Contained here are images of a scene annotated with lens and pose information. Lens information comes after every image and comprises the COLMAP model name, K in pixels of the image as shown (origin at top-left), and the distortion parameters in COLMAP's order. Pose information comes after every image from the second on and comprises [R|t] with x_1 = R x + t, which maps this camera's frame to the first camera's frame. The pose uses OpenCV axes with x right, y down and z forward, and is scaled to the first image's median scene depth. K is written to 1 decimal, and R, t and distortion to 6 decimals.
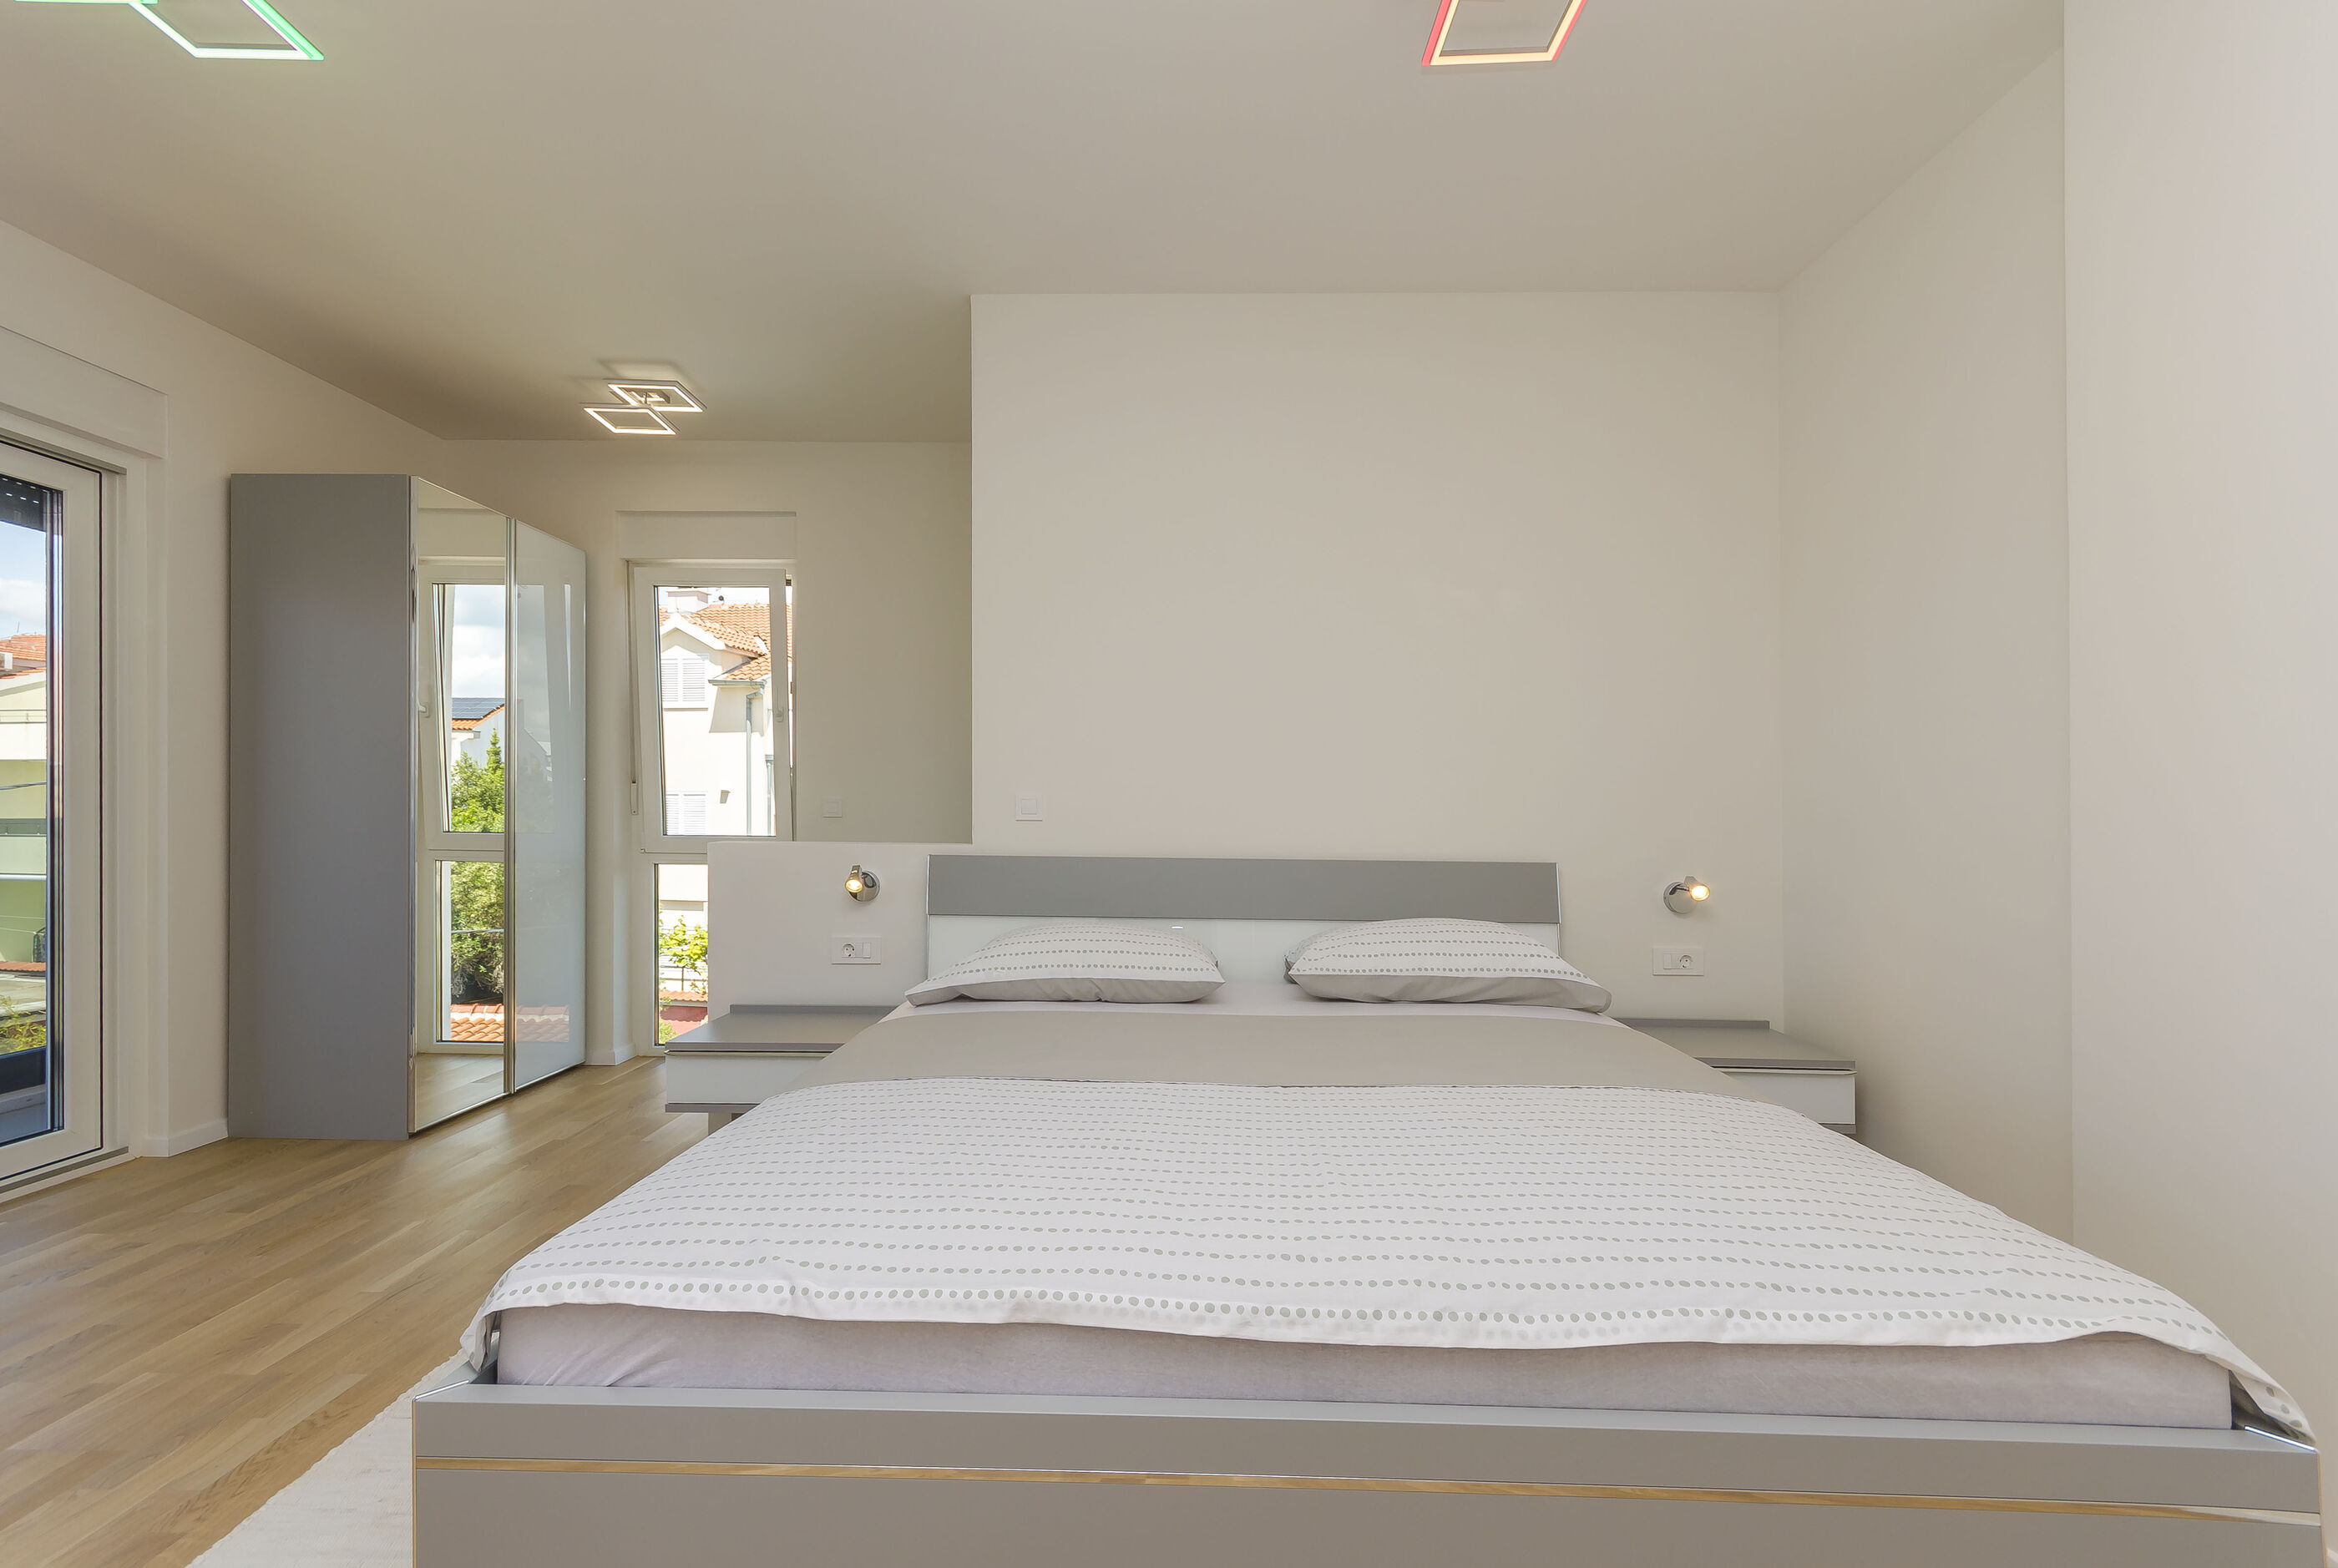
lens RADIAL K [[1055.8, 0, 1142.4], [0, 1055.8, 825.3], [0, 0, 1]] dist [0.005793, -0.001295]
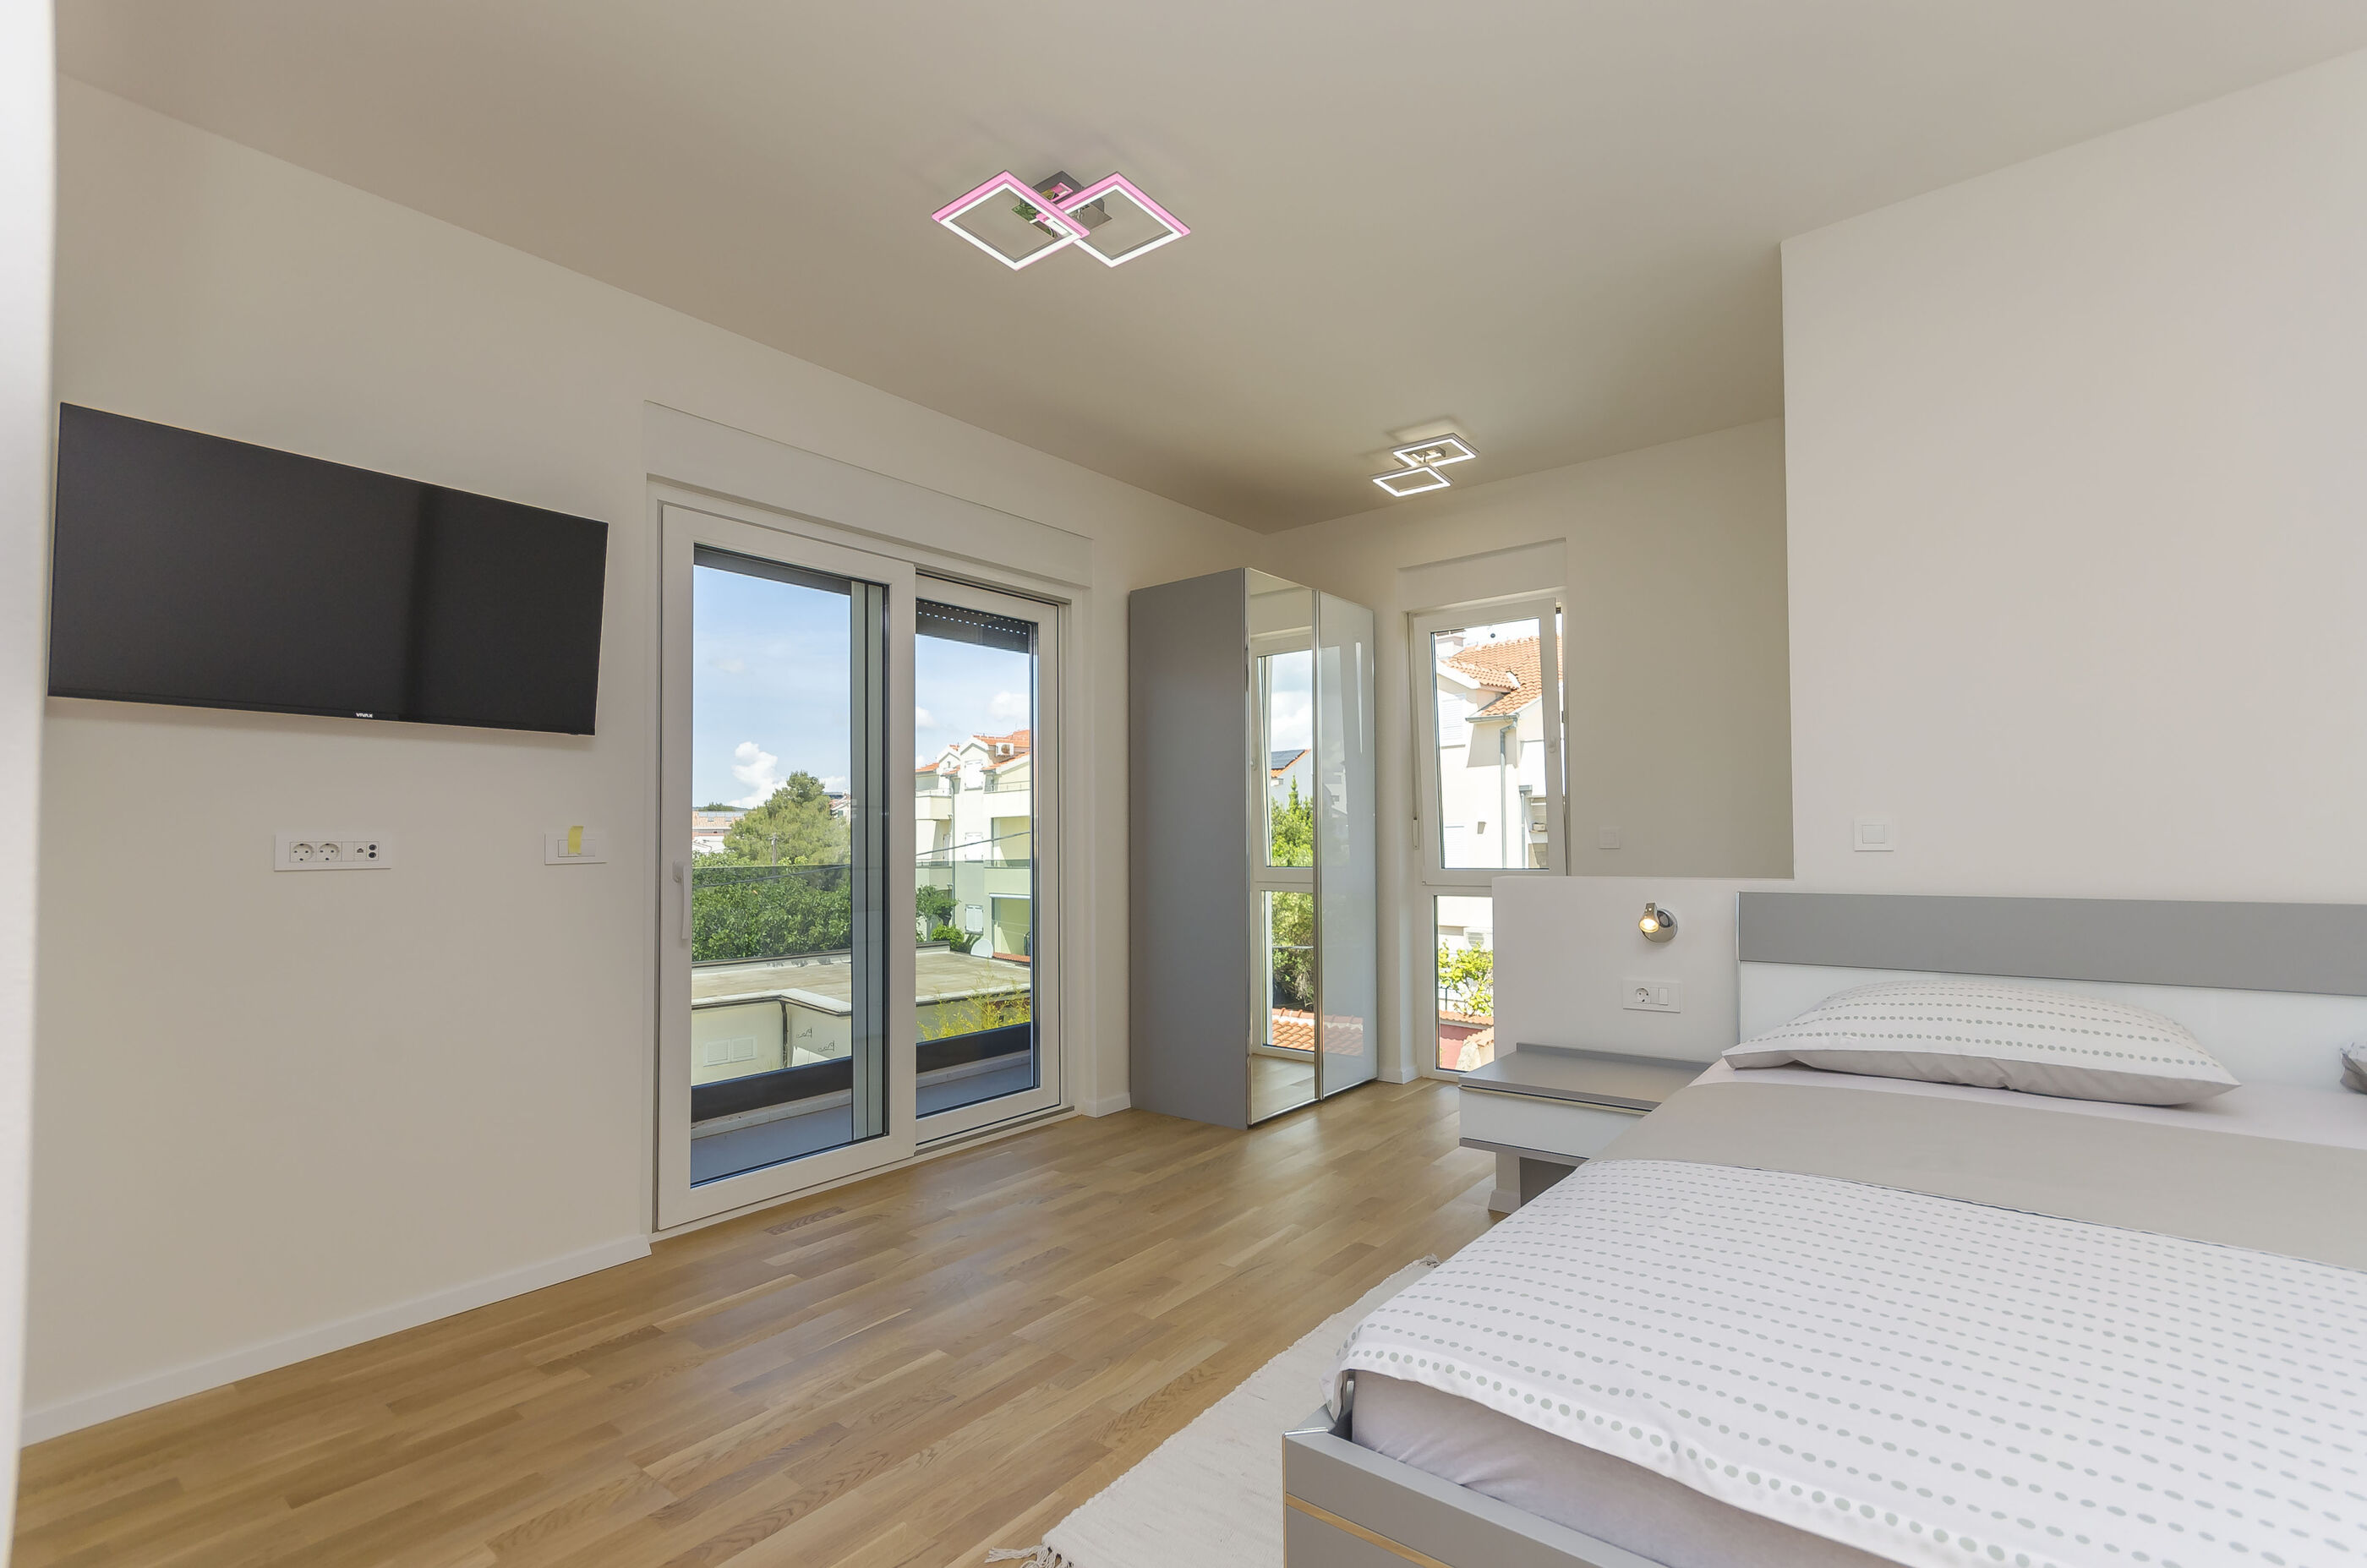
lens RADIAL K [[1039.6, 0, 1185.8], [0, 1039.6, 794.4], [0, 0, 1]] dist [0.012872, -0.002425]
pose [[0.794023, -0.047169, -0.606055, -0.042948], [0.012689, 0.998054, -0.061053, -0.006151], [0.607755, 0.040787, 0.793076, 0.040991]]
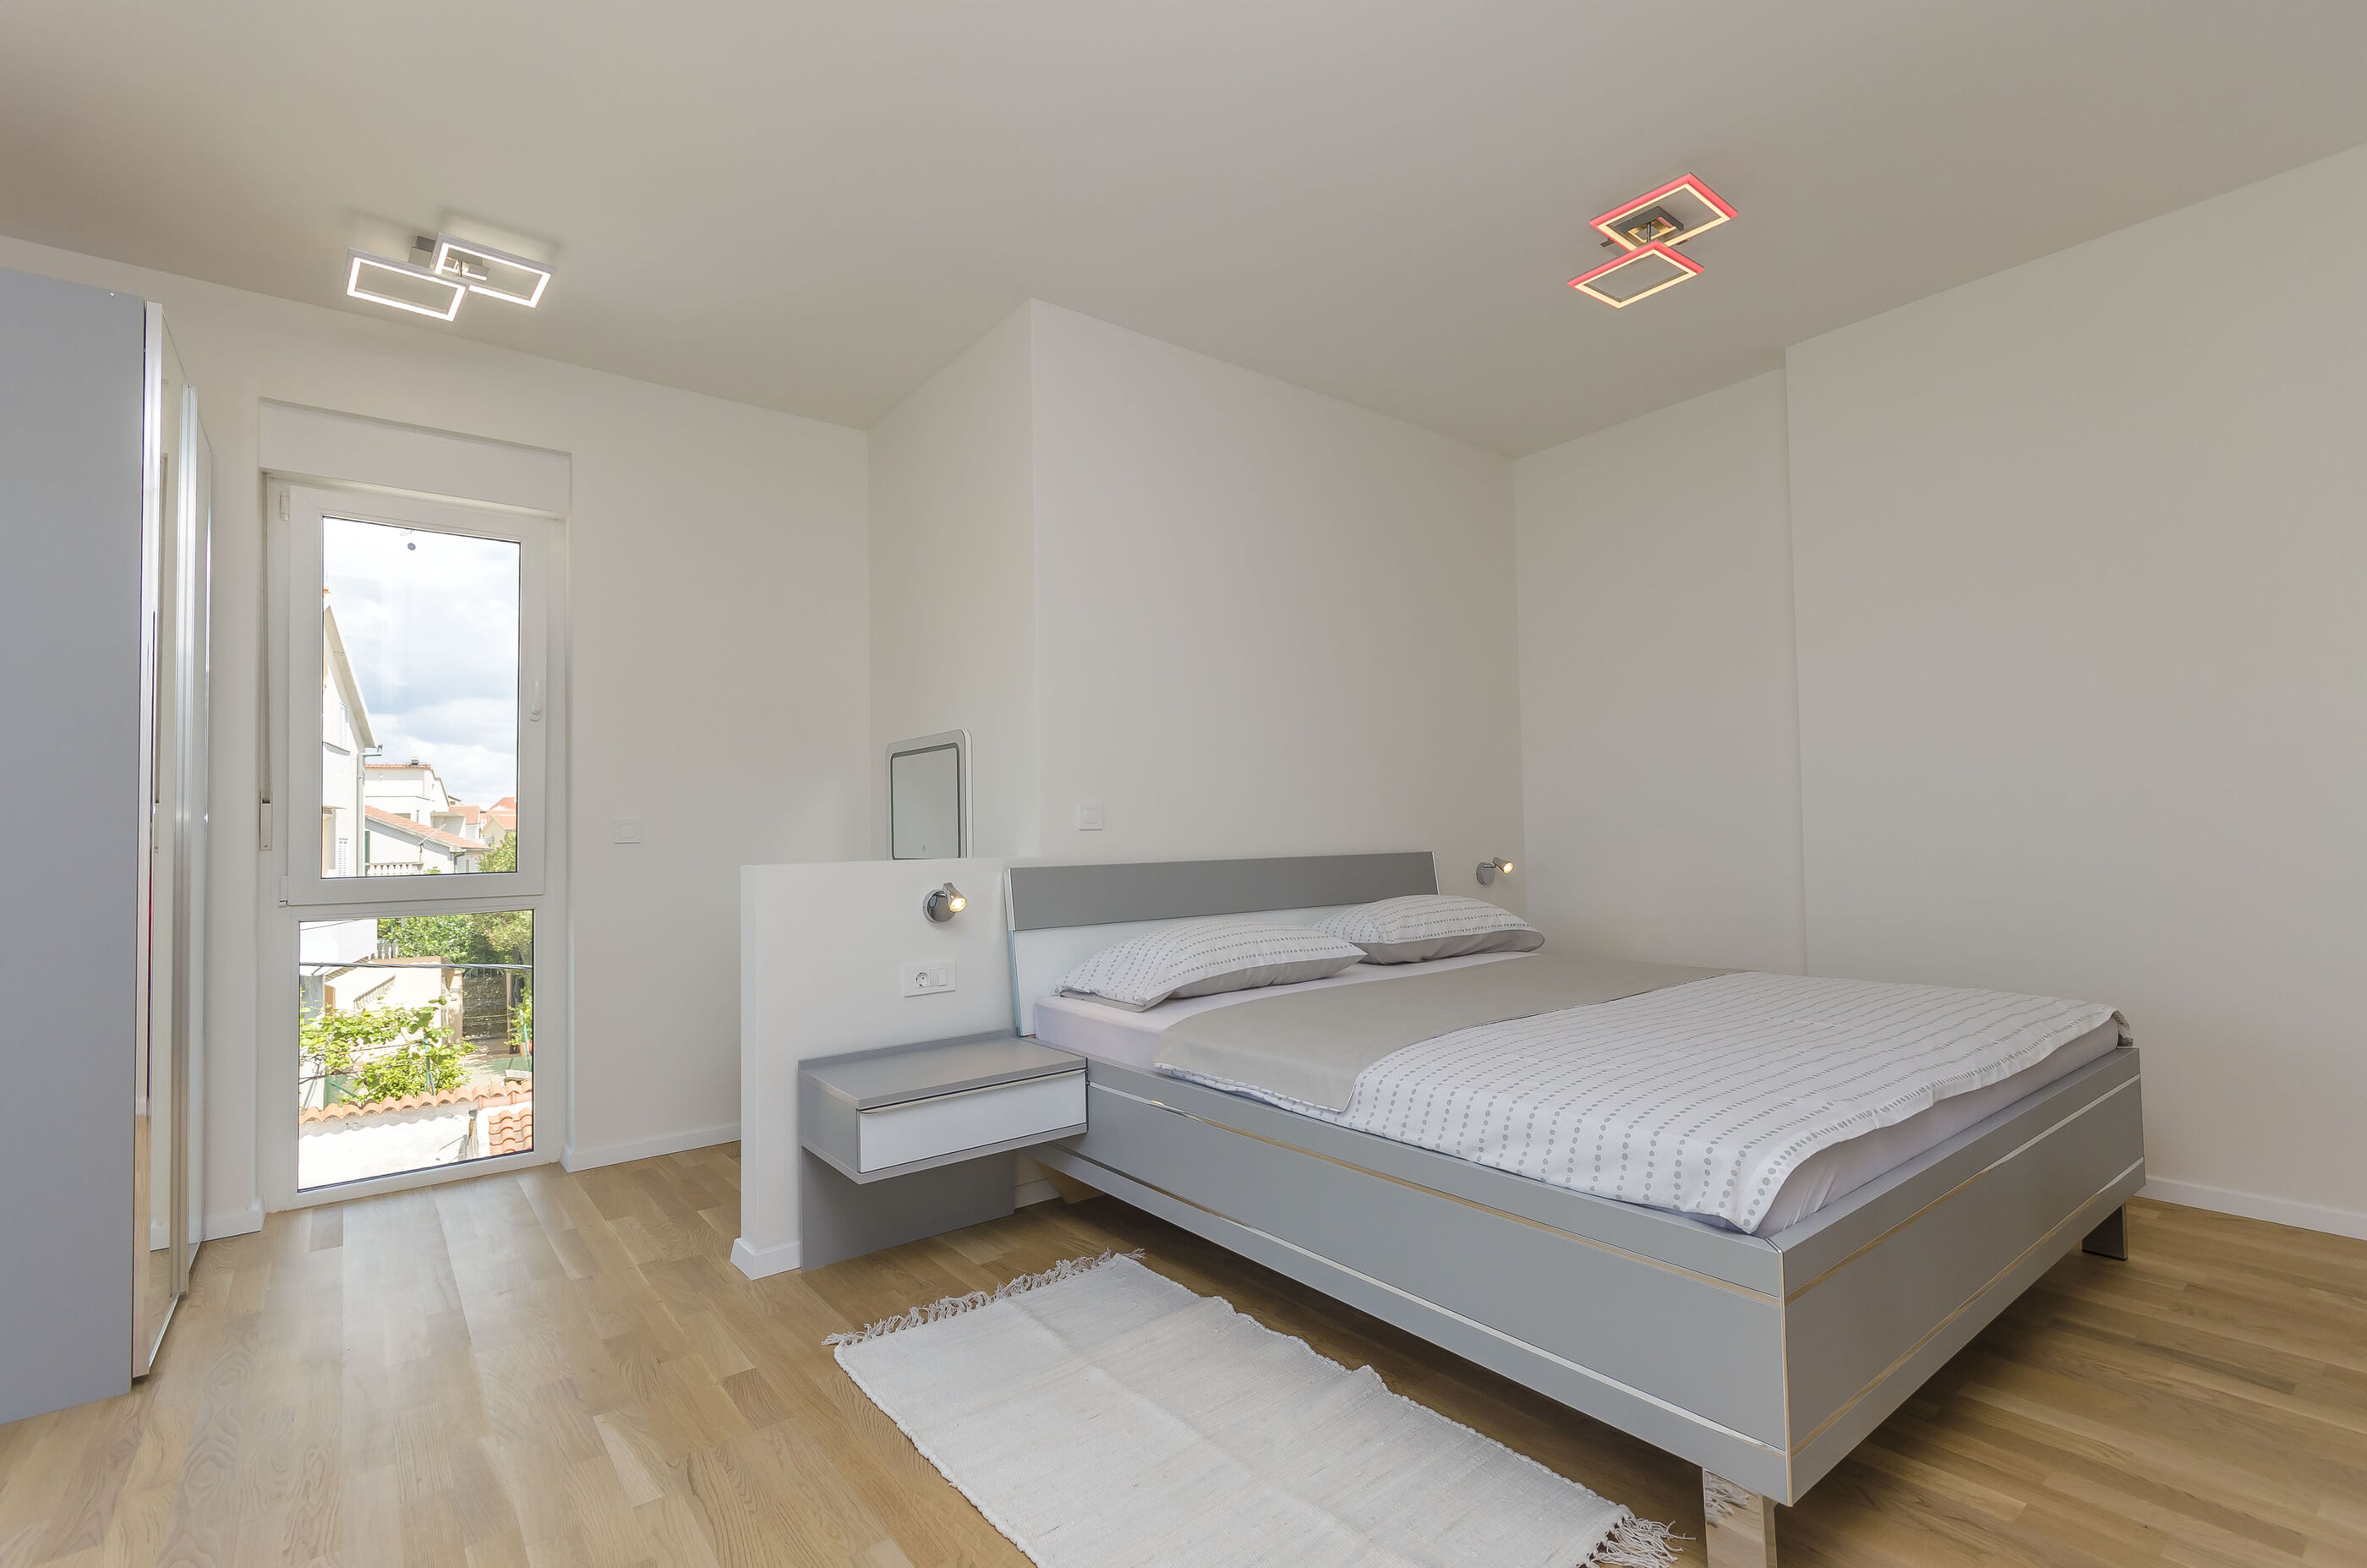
lens RADIAL K [[1113.0, 0, 1196.0], [0, 1113.0, 799.0], [0, 0, 1]] dist [0.003438, 0.000408]
pose [[0.766143, -0.010700, 0.642581, -0.838480], [0.037363, 0.998912, -0.027914, 0.000295], [-0.641583, 0.045395, 0.765709, 0.143602]]
